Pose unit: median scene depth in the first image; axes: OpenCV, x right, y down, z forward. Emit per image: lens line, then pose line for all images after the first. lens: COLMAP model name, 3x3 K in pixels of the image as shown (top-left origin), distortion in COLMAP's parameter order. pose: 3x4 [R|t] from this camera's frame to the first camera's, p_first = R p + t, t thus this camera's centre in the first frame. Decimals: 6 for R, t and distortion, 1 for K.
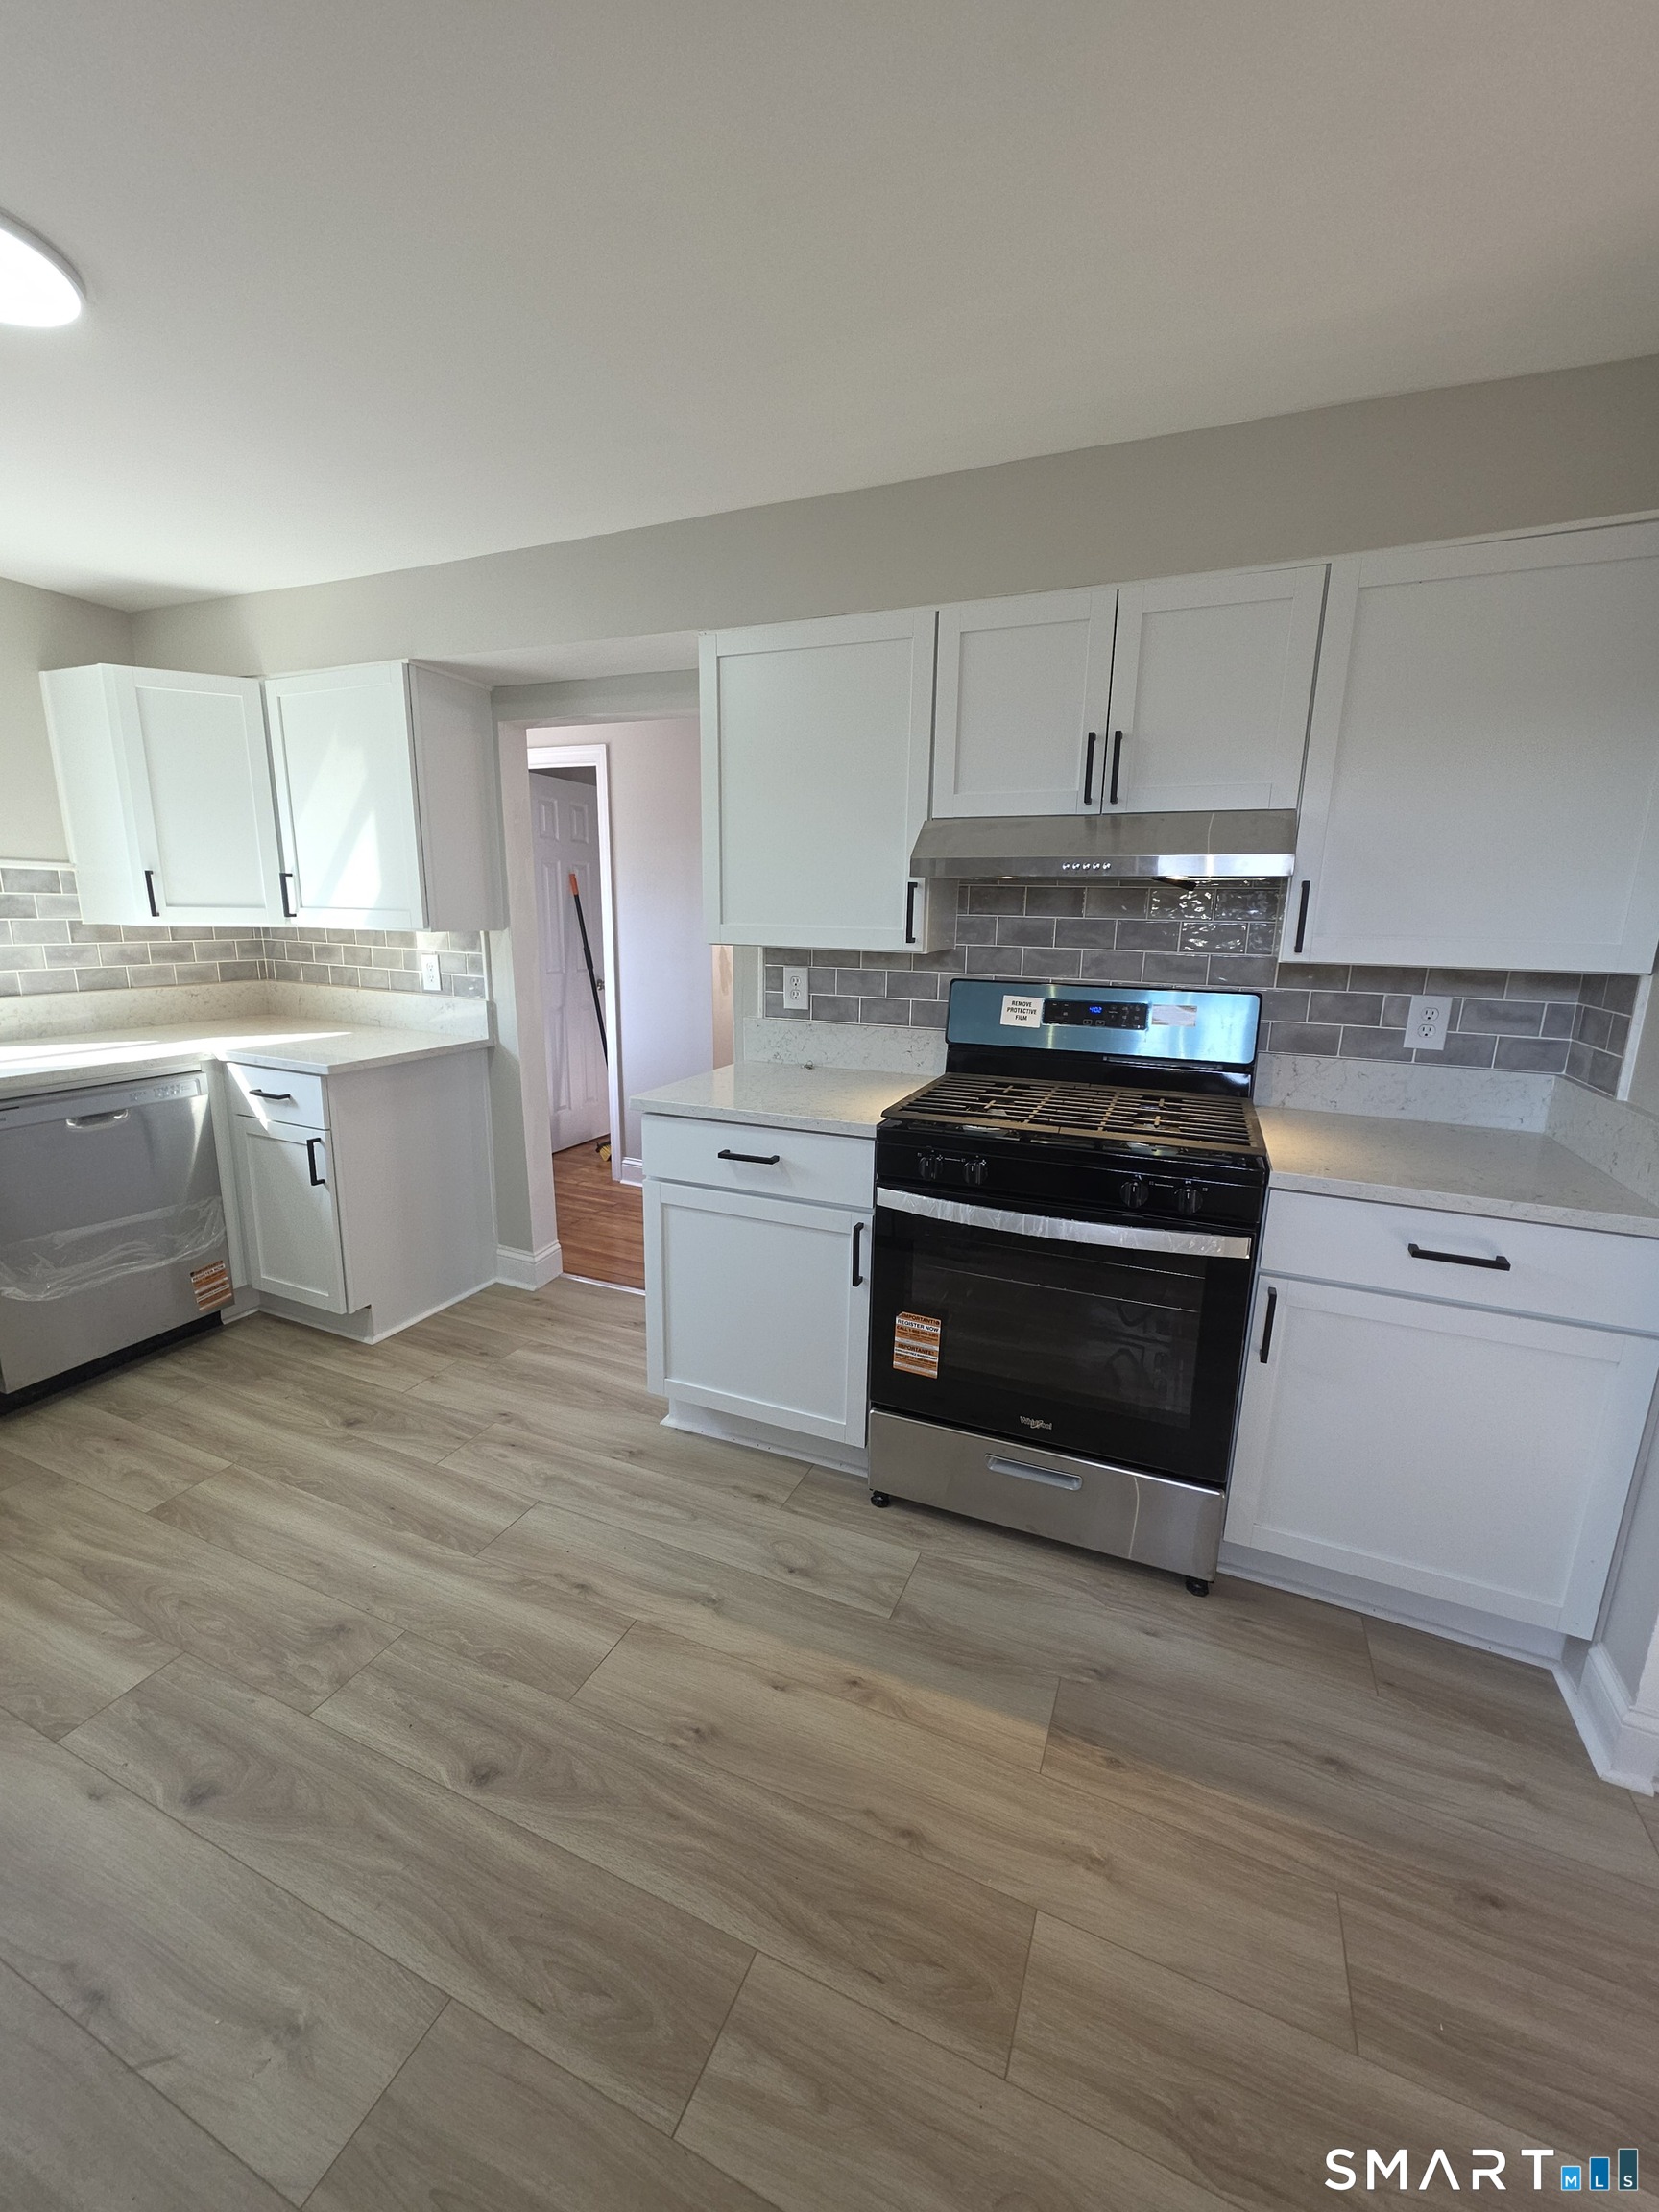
lens RADIAL K [[878.9, 0, 831.4], [0, 878.9, 1102.1], [0, 0, 1]] dist [0.000040, 0.000851]
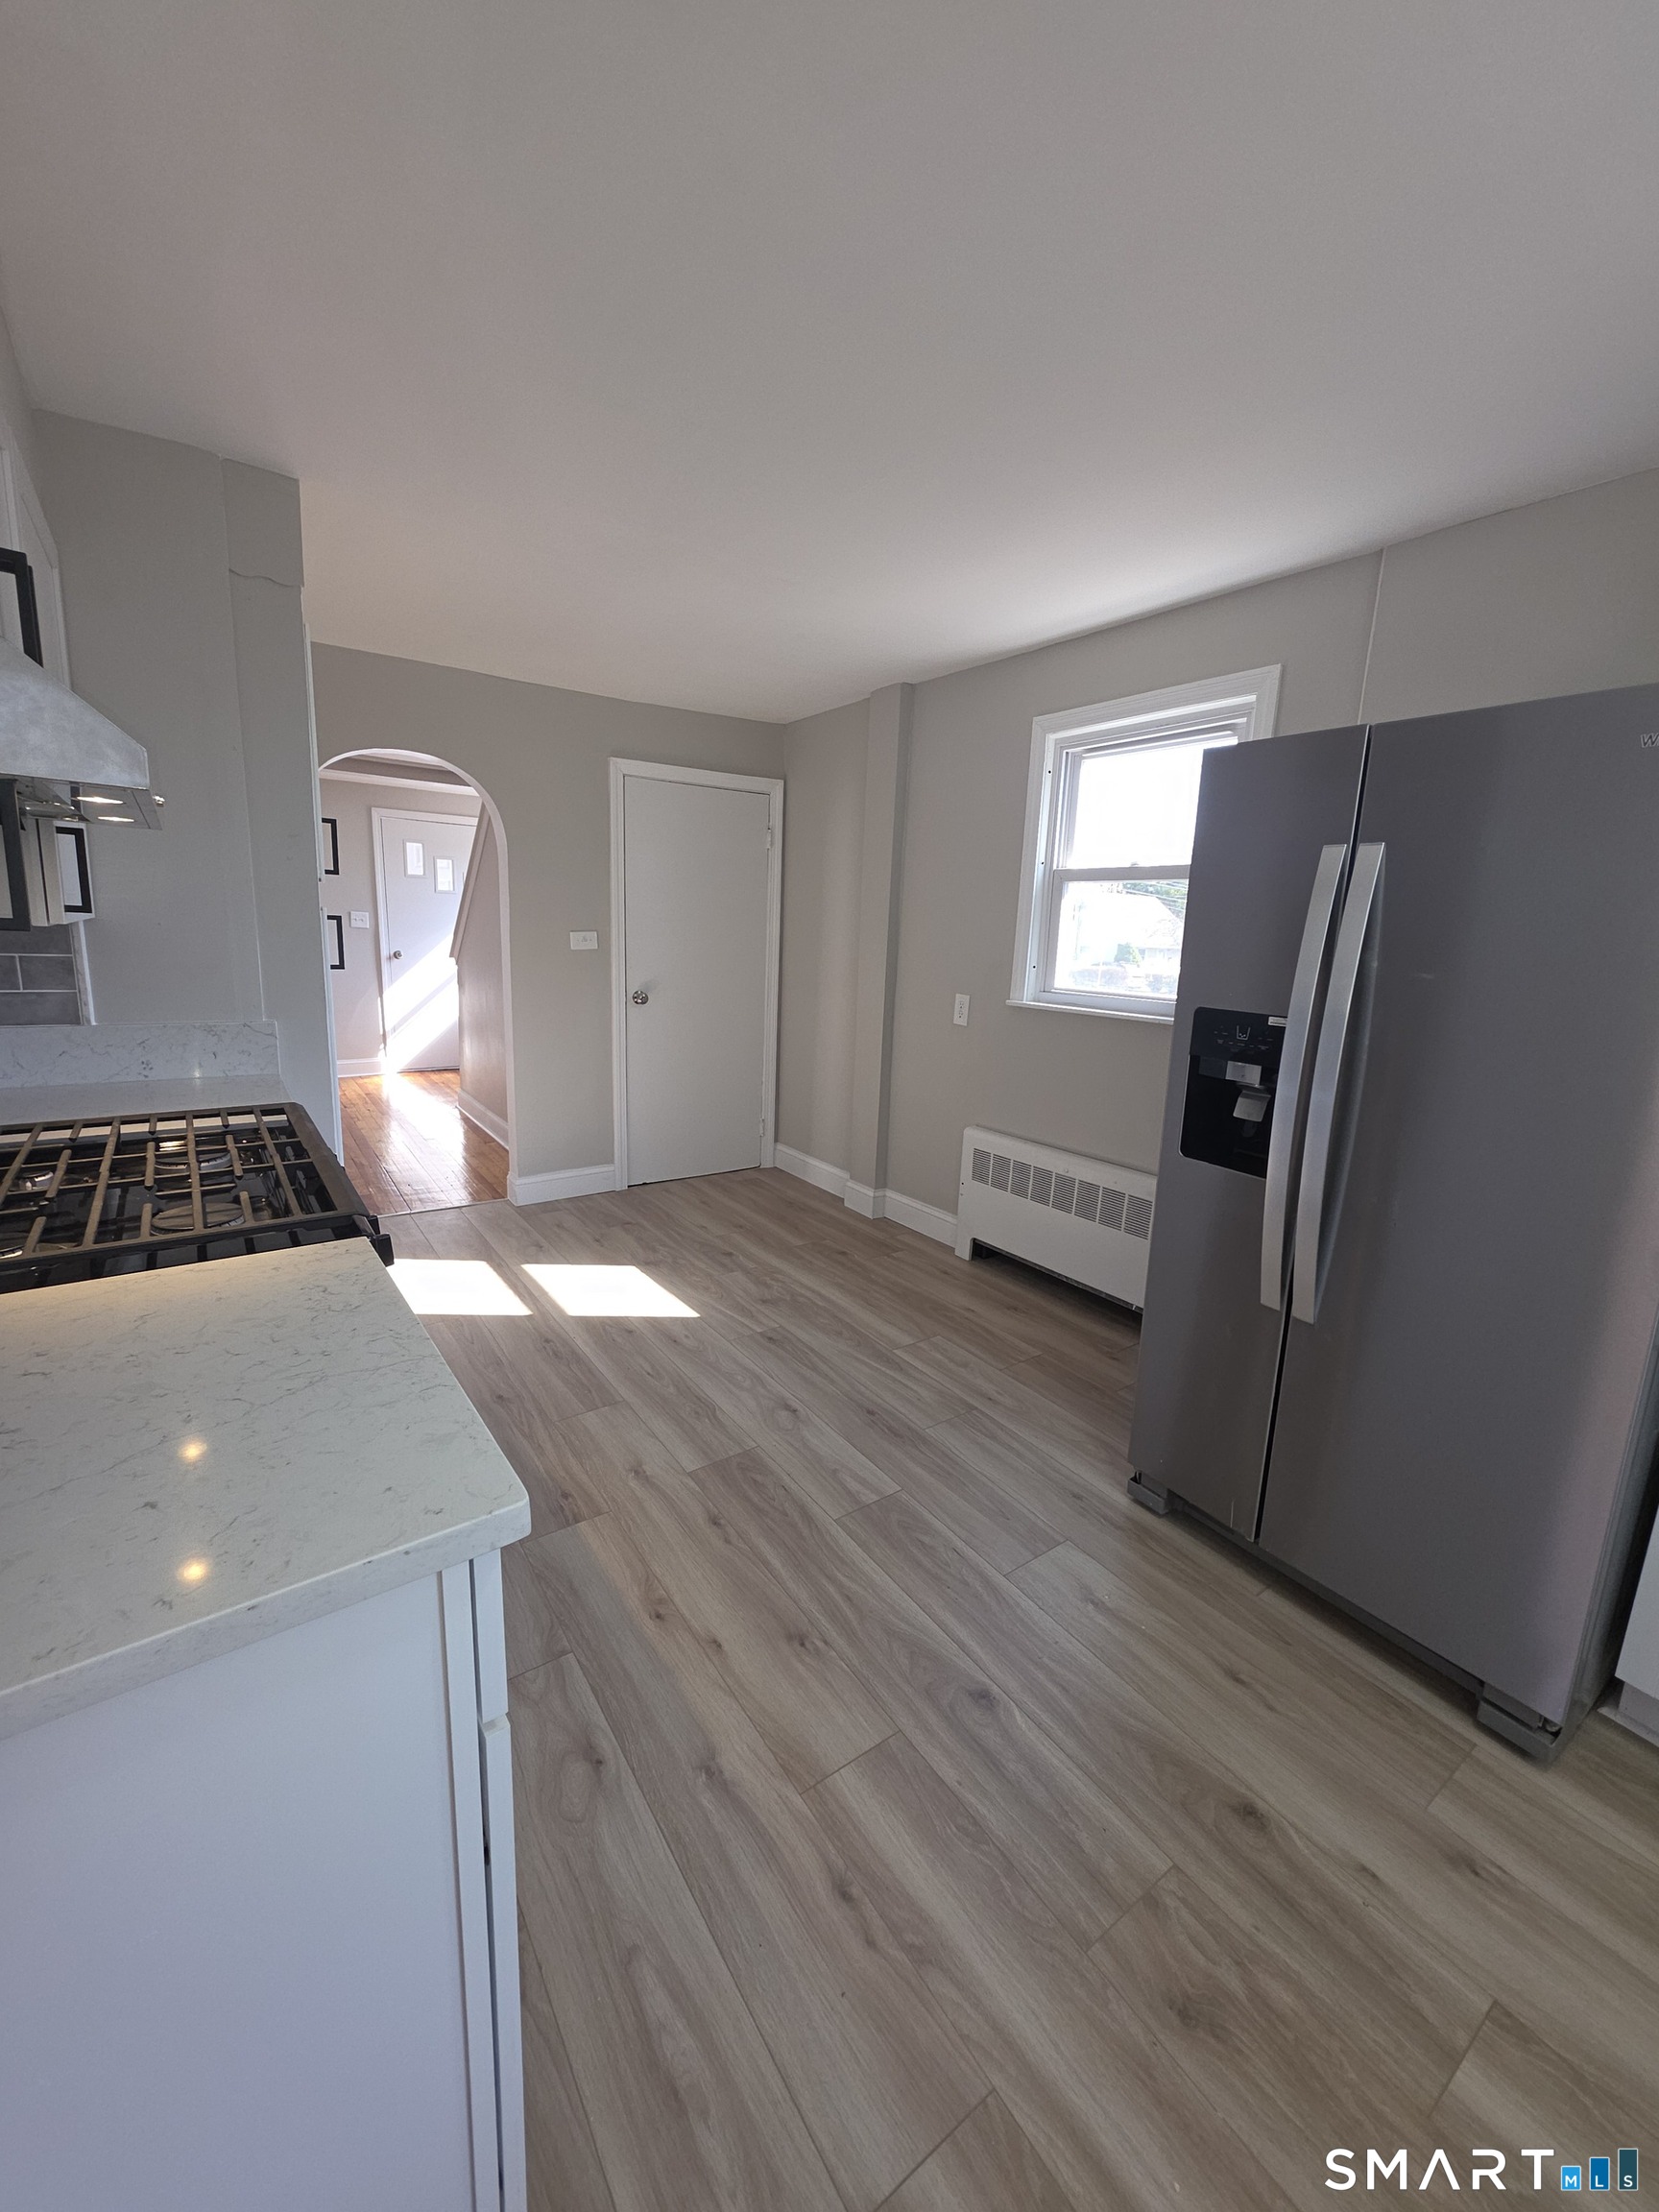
lens RADIAL K [[878.9, 0, 831.4], [0, 878.9, 1102.1], [0, 0, 1]] dist [0.000040, 0.000851]
pose [[-0.851289, -0.154472, 0.501444, -0.470649], [0.057095, 0.922735, 0.381183, -0.249918], [-0.521582, 0.353126, -0.776694, 1.187826]]
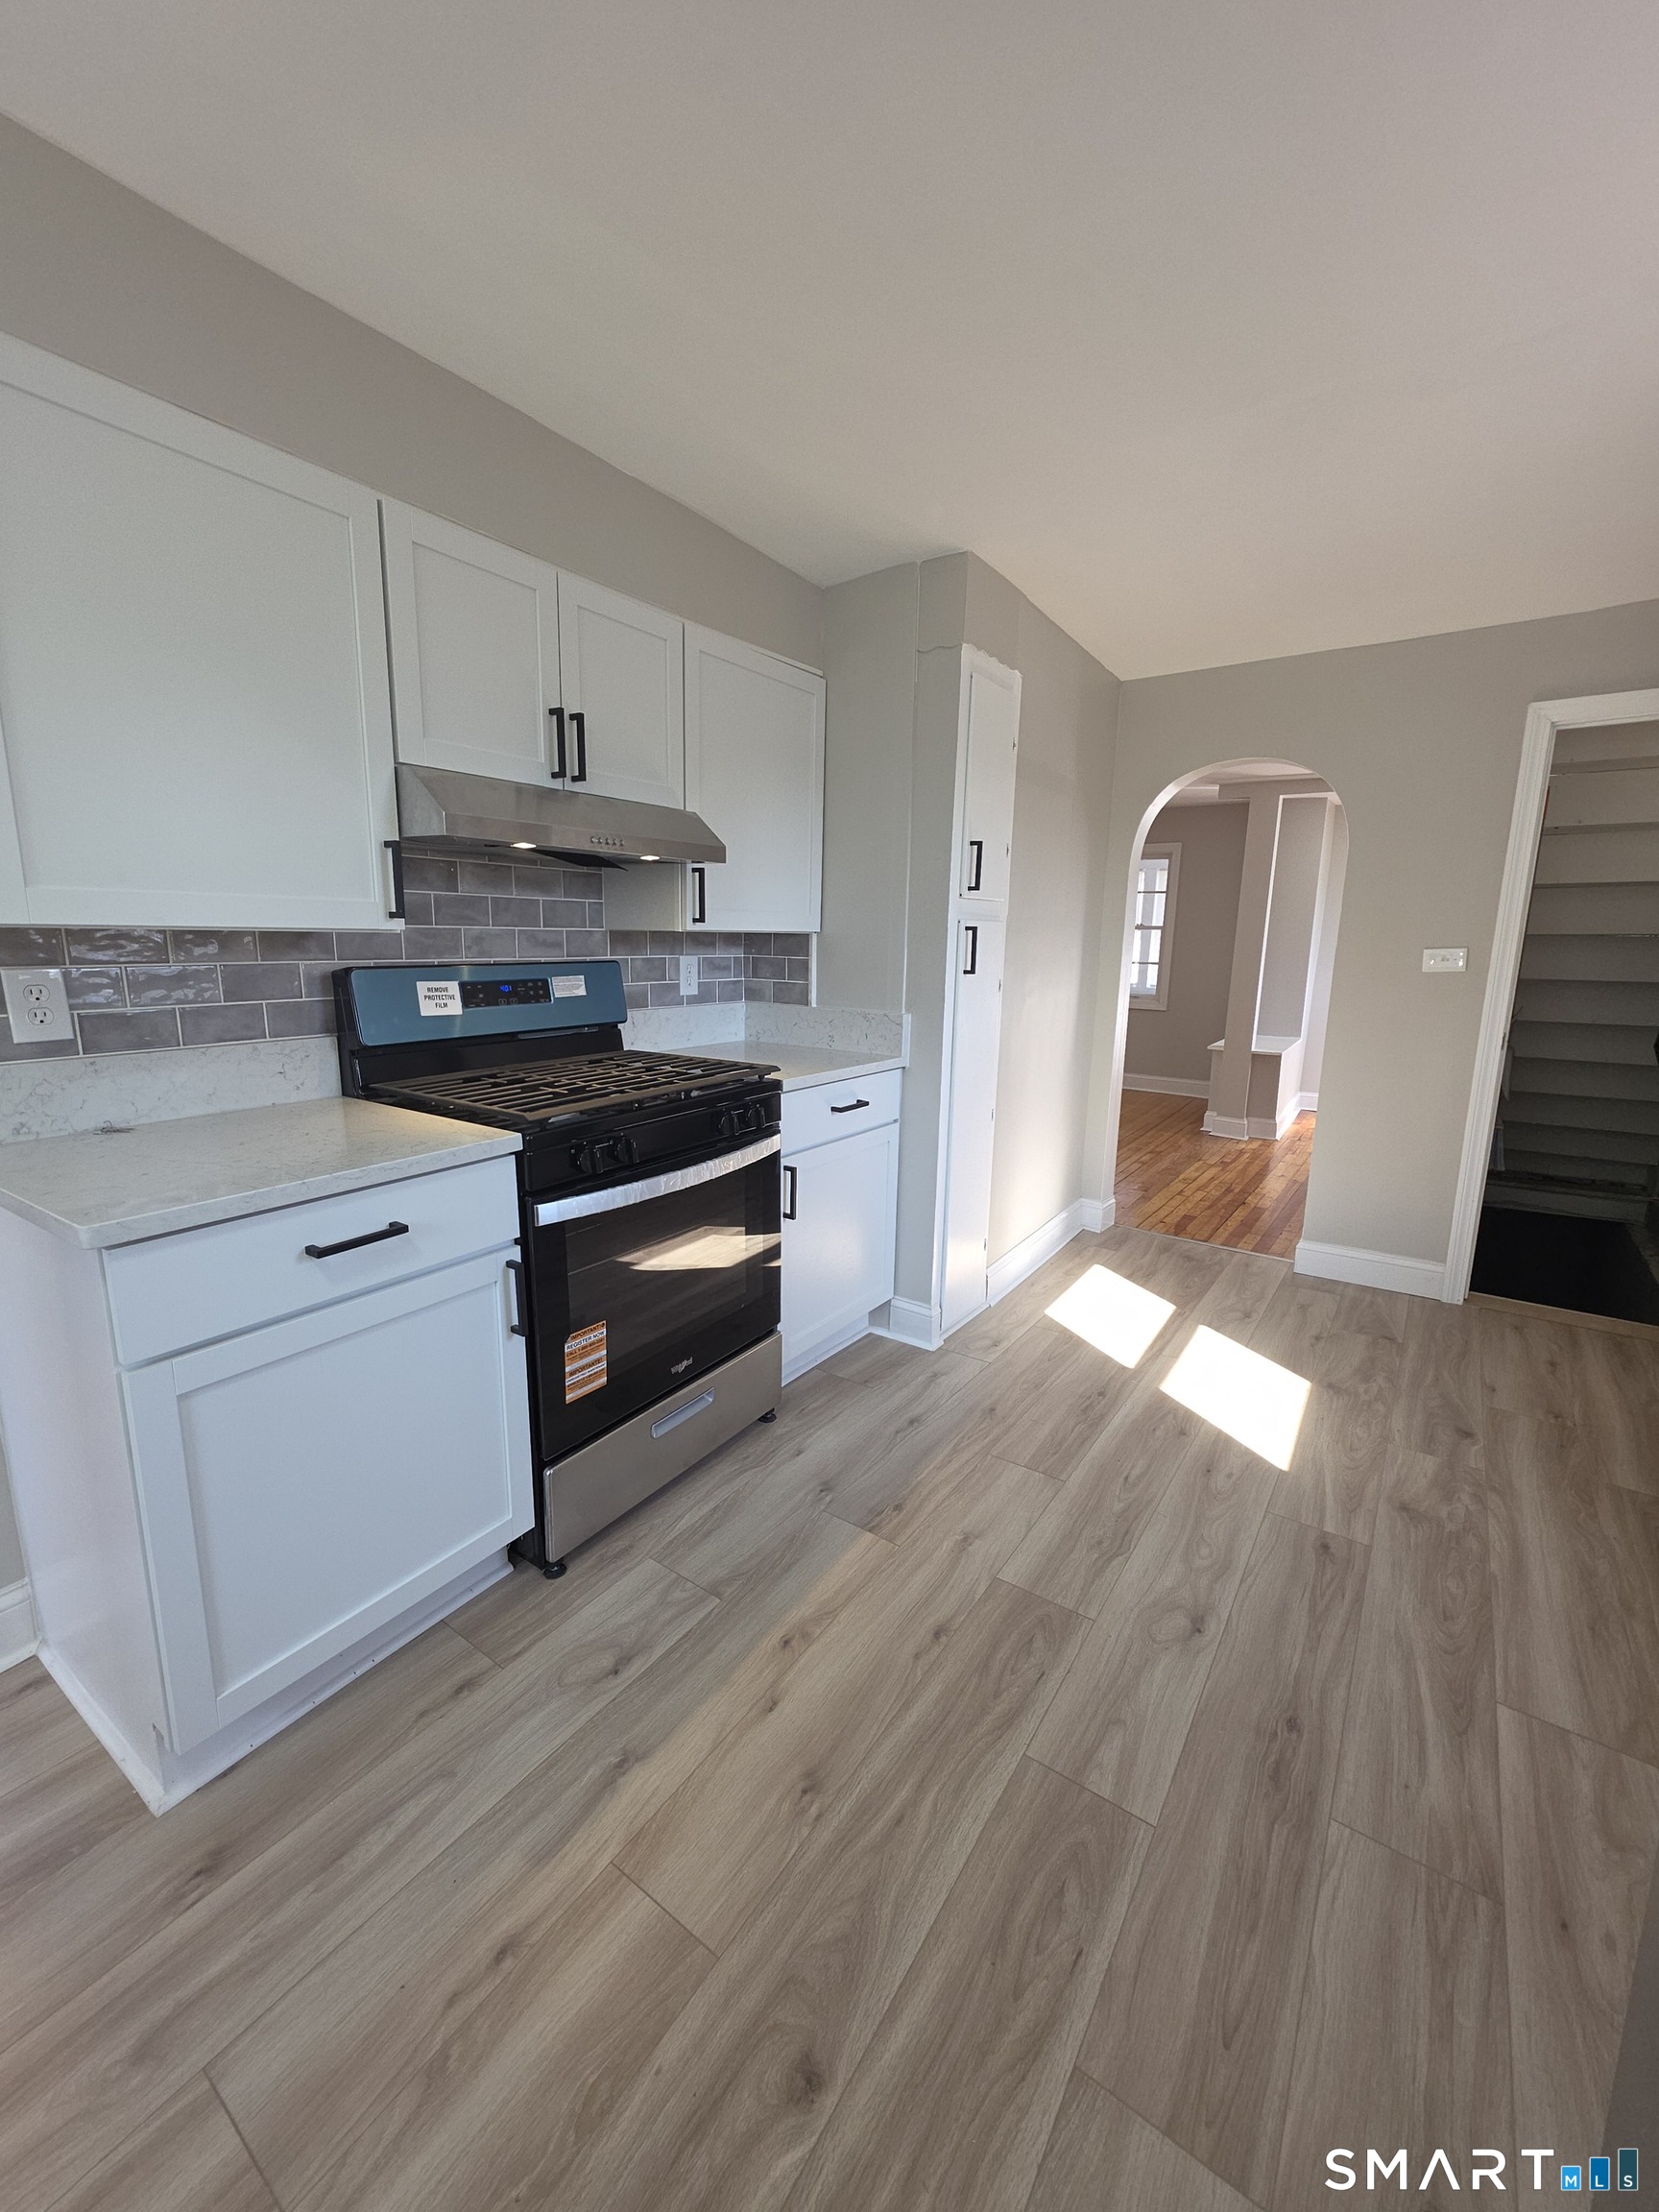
lens RADIAL K [[878.9, 0, 831.4], [0, 878.9, 1102.1], [0, 0, 1]] dist [0.000040, 0.000851]
pose [[0.205801, -0.199913, 0.957957, -0.639661], [0.198974, 0.967011, 0.159056, -0.072585], [-0.958152, 0.157874, 0.238789, 0.482751]]
